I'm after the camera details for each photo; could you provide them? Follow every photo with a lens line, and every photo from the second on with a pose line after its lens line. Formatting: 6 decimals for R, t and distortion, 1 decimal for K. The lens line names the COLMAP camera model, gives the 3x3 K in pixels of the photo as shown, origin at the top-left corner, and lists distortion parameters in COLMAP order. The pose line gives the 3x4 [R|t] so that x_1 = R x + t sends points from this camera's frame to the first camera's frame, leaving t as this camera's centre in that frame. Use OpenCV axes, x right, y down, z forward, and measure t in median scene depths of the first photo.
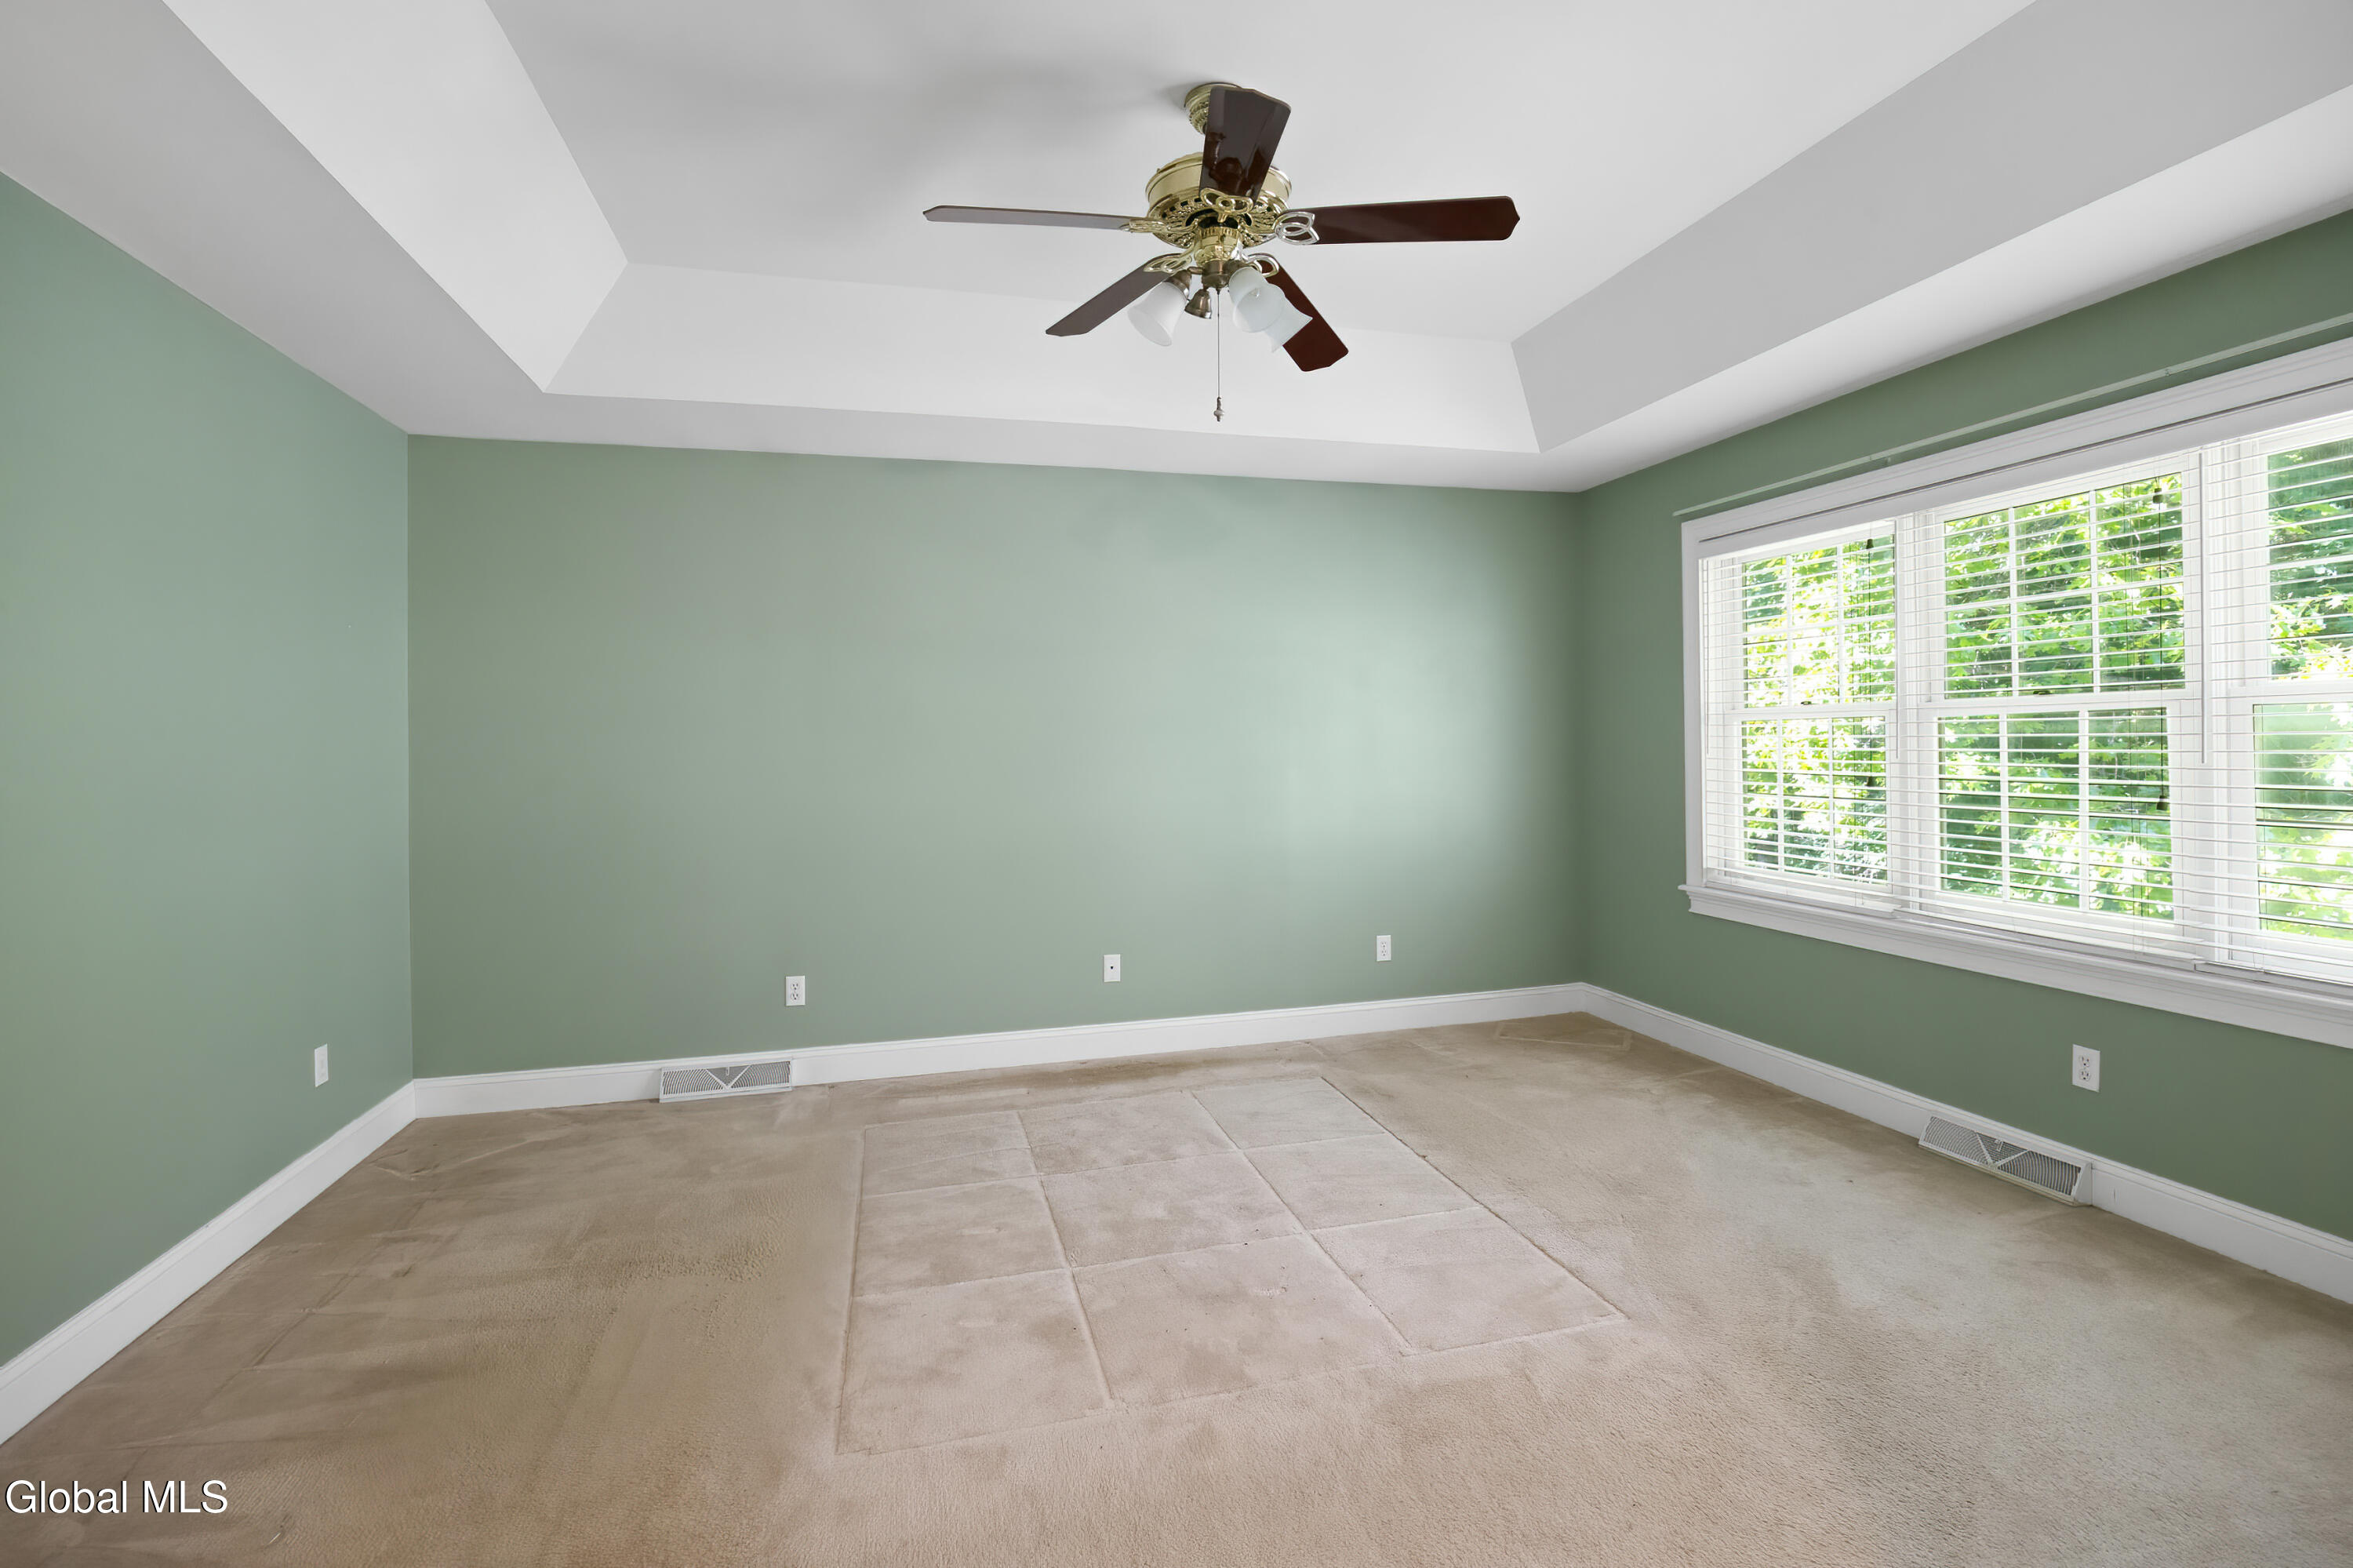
lens RADIAL K [[1091.2, 0, 1180.3], [0, 1091.2, 735.5], [0, 0, 1]] dist [0.000211, 0.000171]
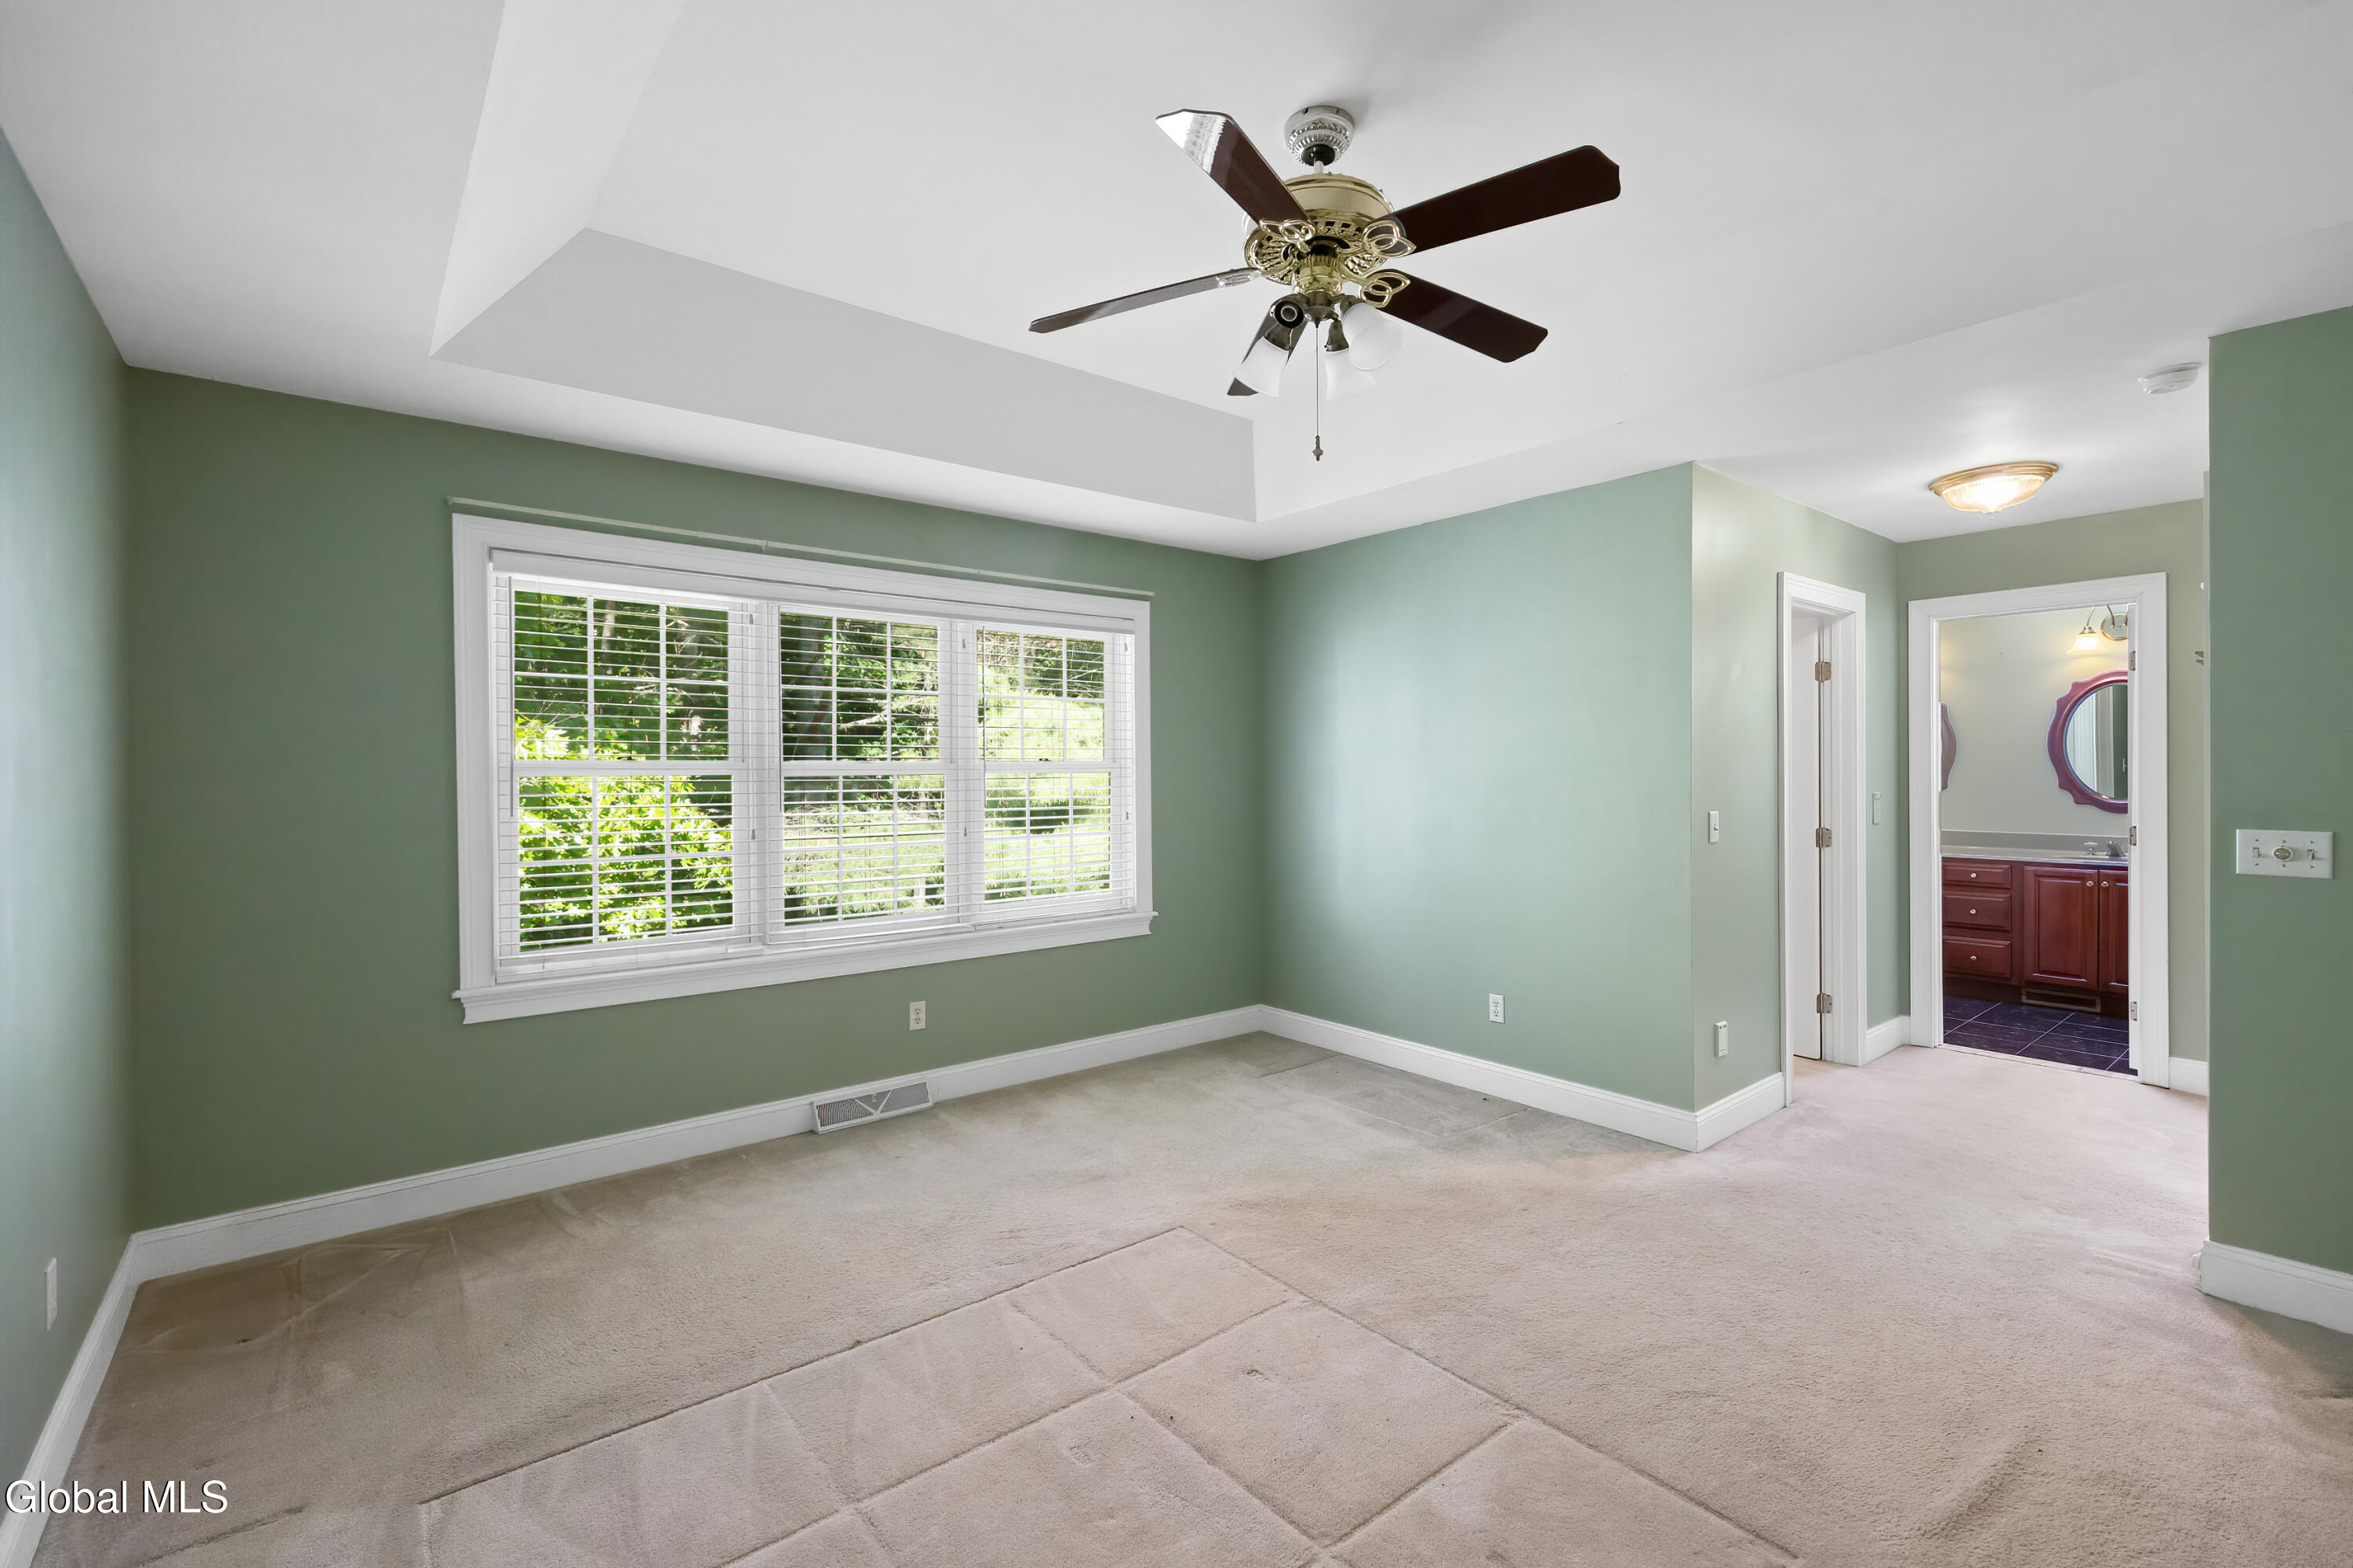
lens RADIAL K [[1029.4, 0, 1176.5], [0, 1029.4, 784.0], [0, 0, 1]] dist [-0.000298, -0.000047]
pose [[-0.411467, 0.024314, 0.911100, -0.564093], [0.016488, 0.999679, -0.019231, 0.021888], [-0.911275, 0.007110, -0.411736, 1.184016]]
